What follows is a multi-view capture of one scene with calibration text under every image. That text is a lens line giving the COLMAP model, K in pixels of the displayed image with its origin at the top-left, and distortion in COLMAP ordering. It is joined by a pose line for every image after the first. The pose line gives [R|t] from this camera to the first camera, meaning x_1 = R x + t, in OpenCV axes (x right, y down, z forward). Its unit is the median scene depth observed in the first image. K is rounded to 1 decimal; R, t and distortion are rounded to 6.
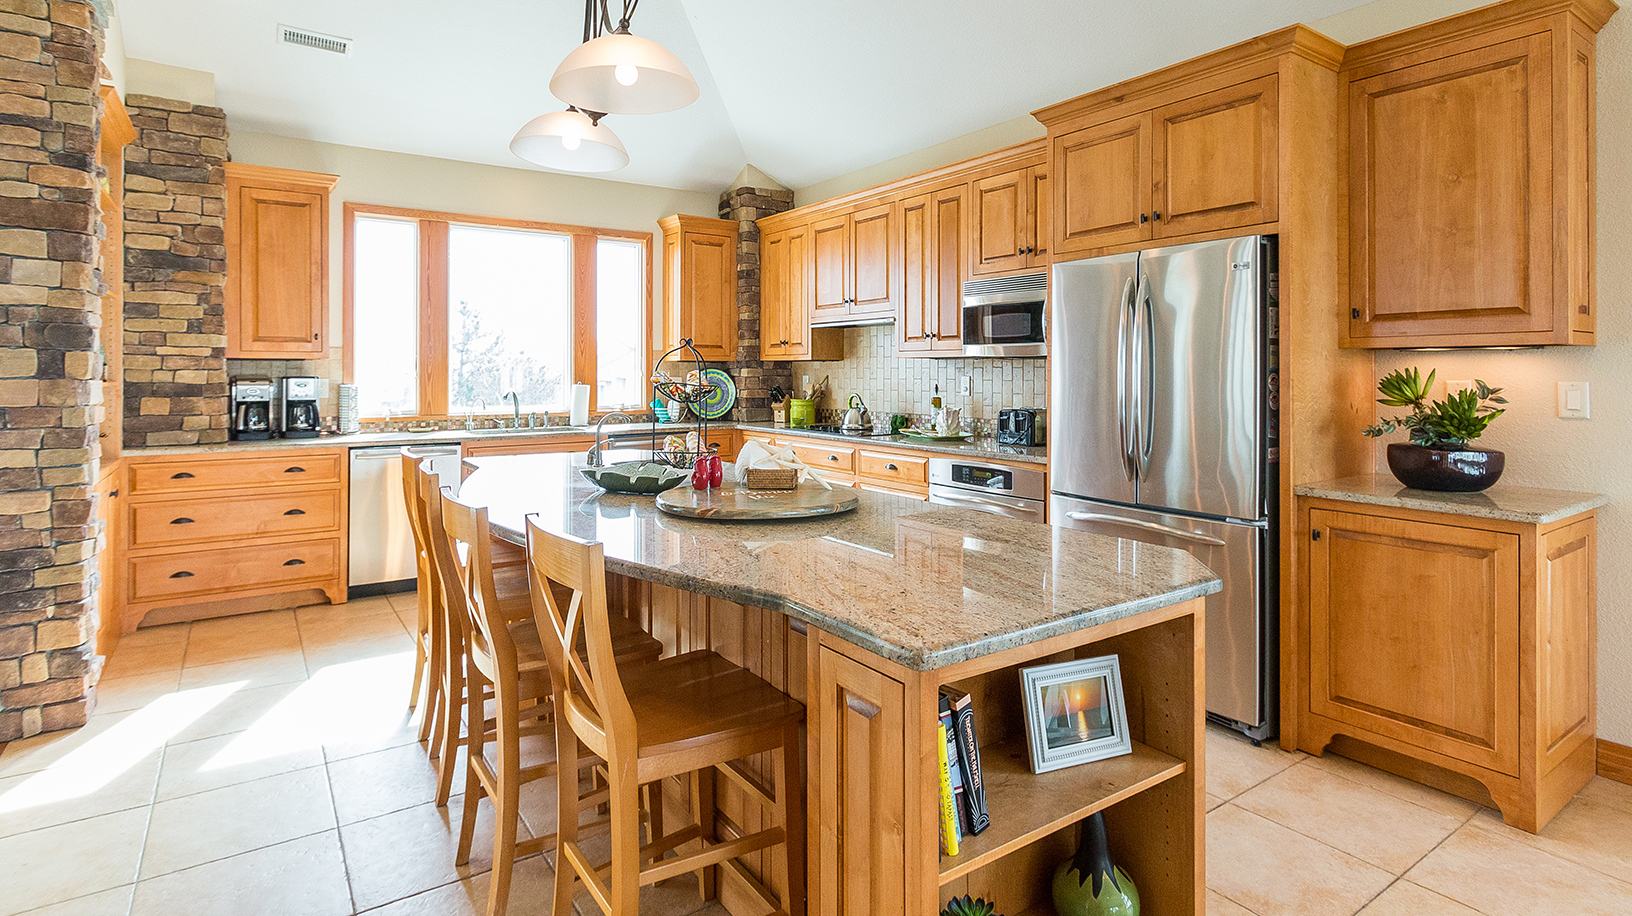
lens RADIAL K [[824.3, 0, 817.1], [0, 824.3, 455.3], [0, 0, 1]] dist [0.005455, -0.002546]
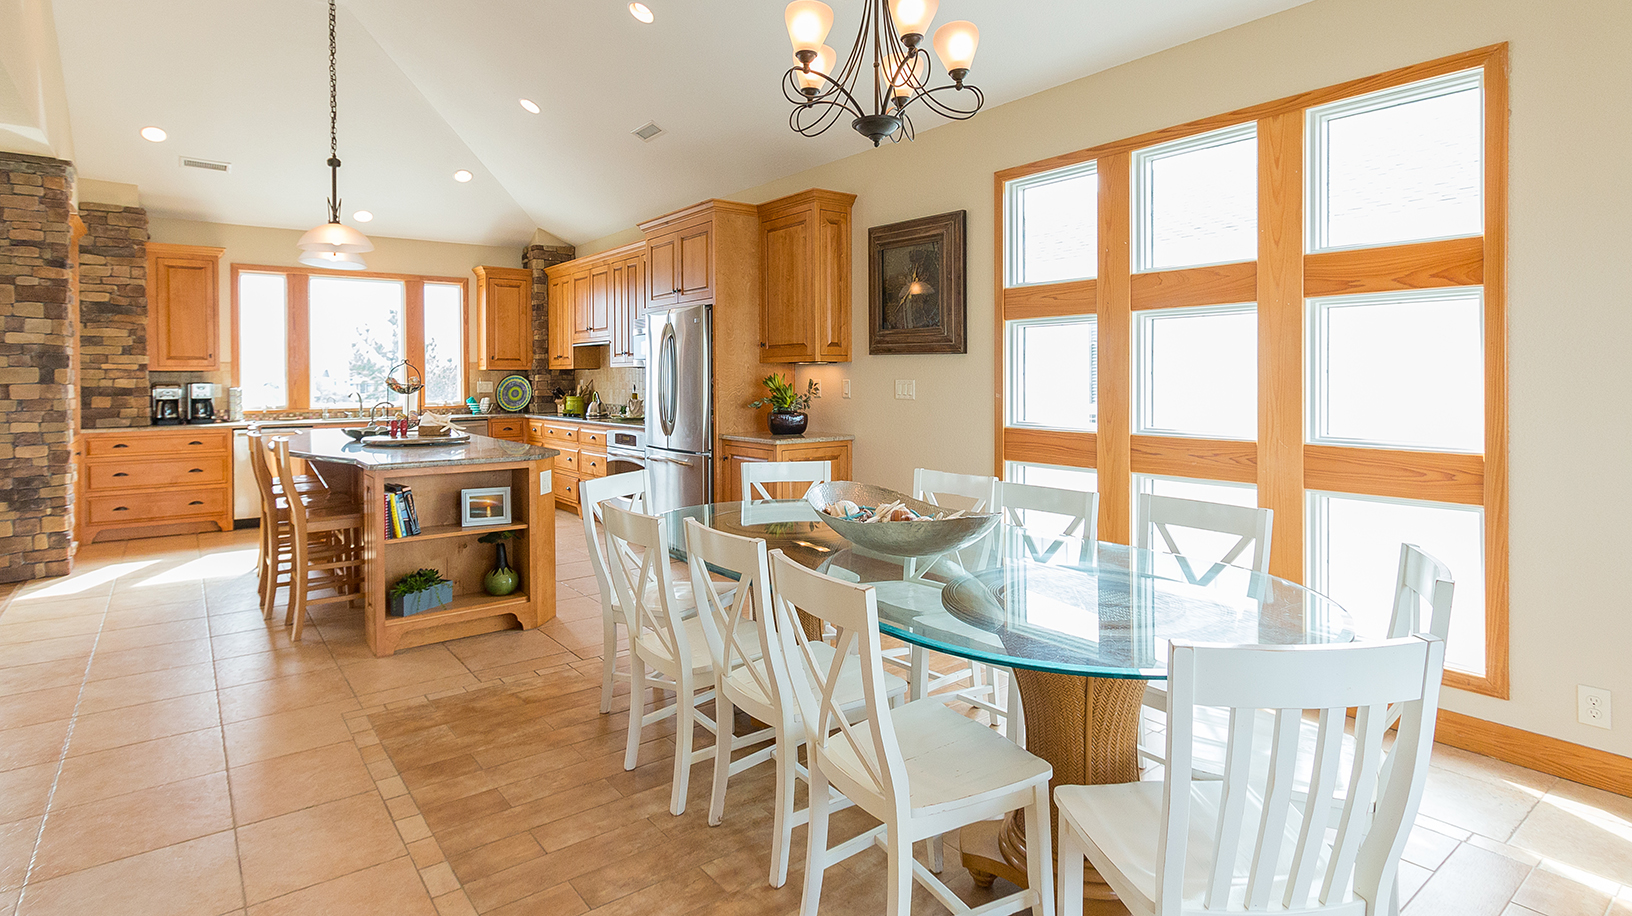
lens RADIAL K [[824.3, 0, 814.6], [0, 824.3, 461.9], [0, 0, 1]] dist [0.005455, -0.002546]
pose [[0.998550, -0.012632, 0.052332, 0.431611], [0.012535, 0.999919, 0.002187, 0.062775], [-0.052355, -0.001527, 0.998627, -0.589296]]
